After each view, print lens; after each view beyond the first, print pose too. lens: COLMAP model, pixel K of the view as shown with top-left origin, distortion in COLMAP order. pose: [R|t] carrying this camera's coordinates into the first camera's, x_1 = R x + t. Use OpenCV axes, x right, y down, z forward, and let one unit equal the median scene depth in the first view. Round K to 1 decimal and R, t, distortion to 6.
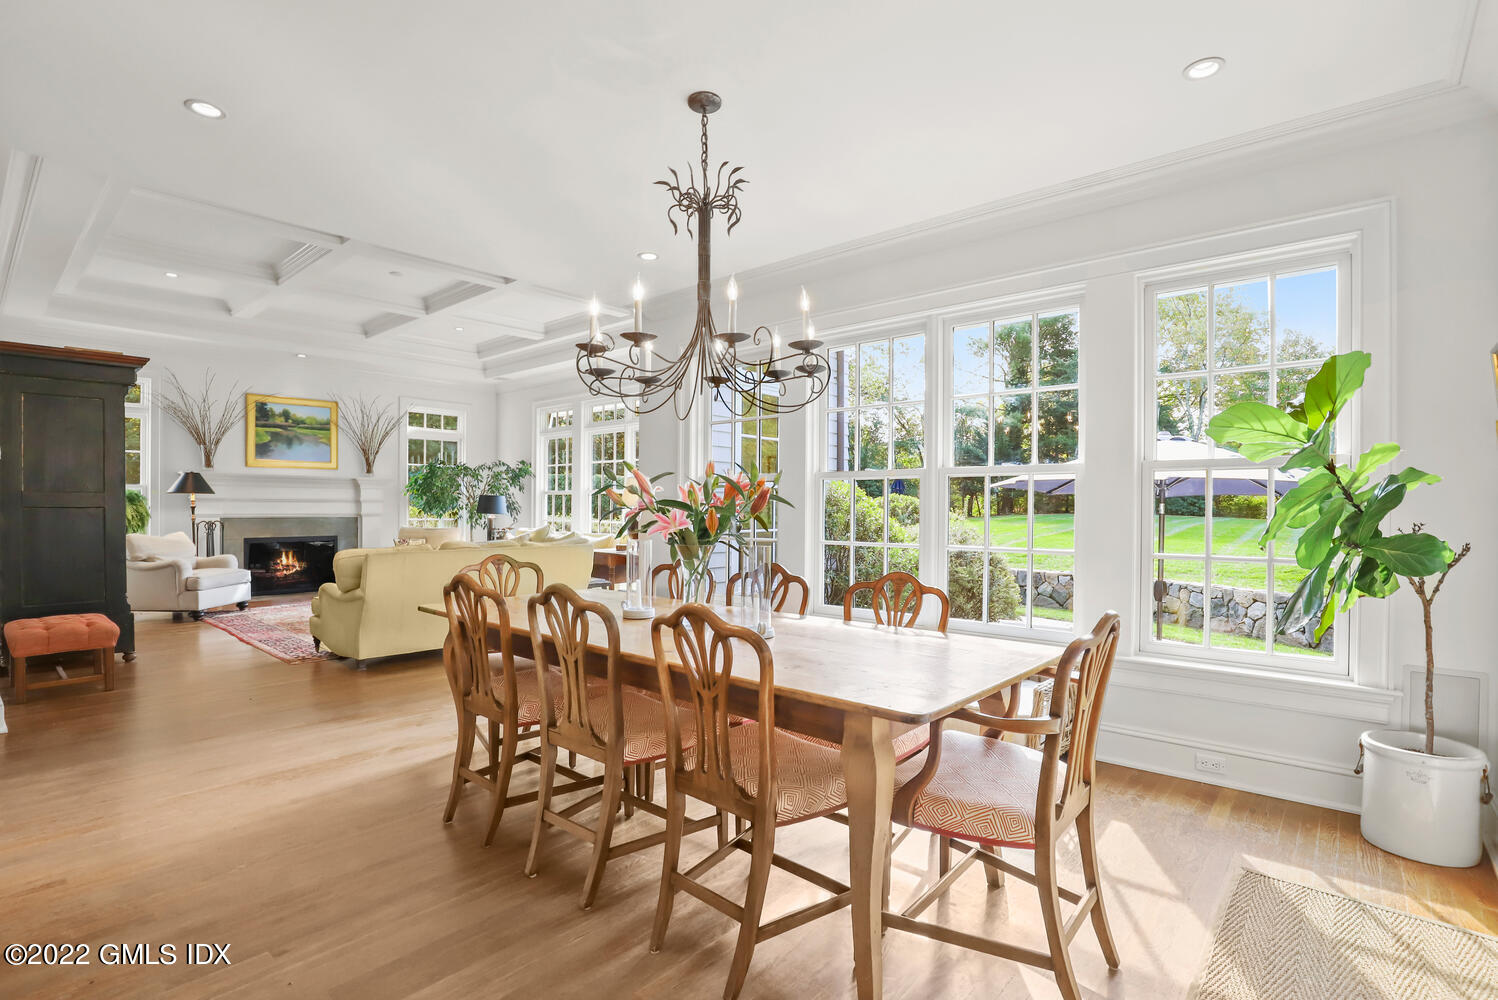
lens RADIAL K [[707.2, 0, 753.5], [0, 707.2, 512.8], [0, 0, 1]] dist [-0.032327, -0.000032]
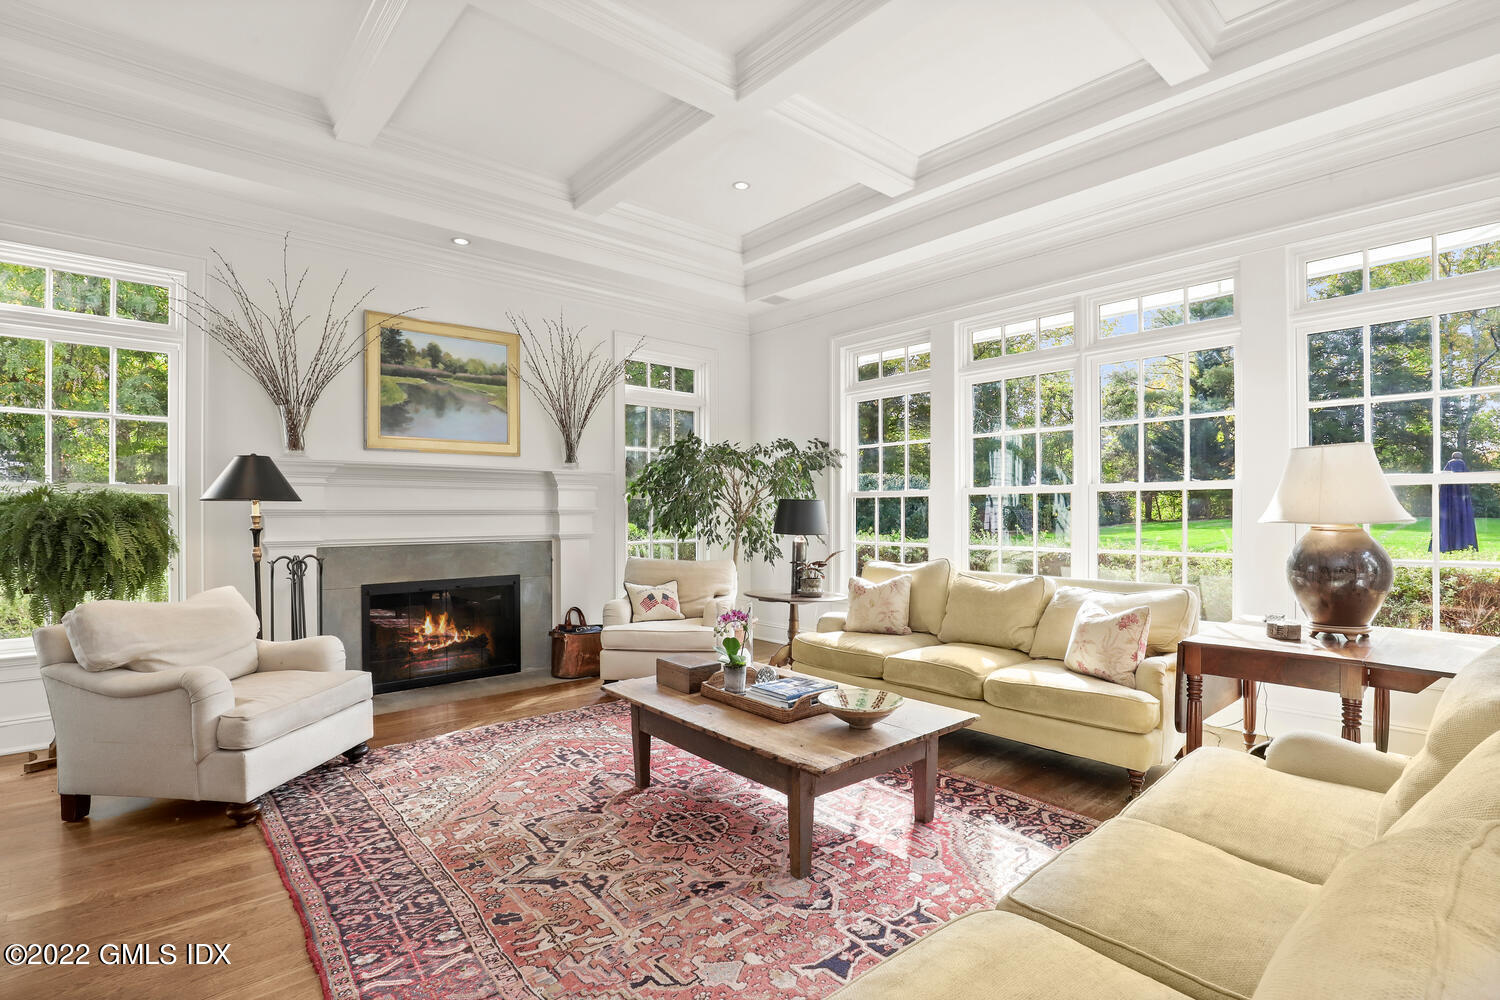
lens RADIAL K [[708.2, 0, 754.5], [0, 708.2, 512.8], [0, 0, 1]] dist [-0.032327, -0.000032]
pose [[0.990815, -0.008444, -0.134963, -0.346540], [0.007885, 0.999958, -0.004677, -0.012827], [0.134997, 0.003570, 0.990840, 0.486414]]
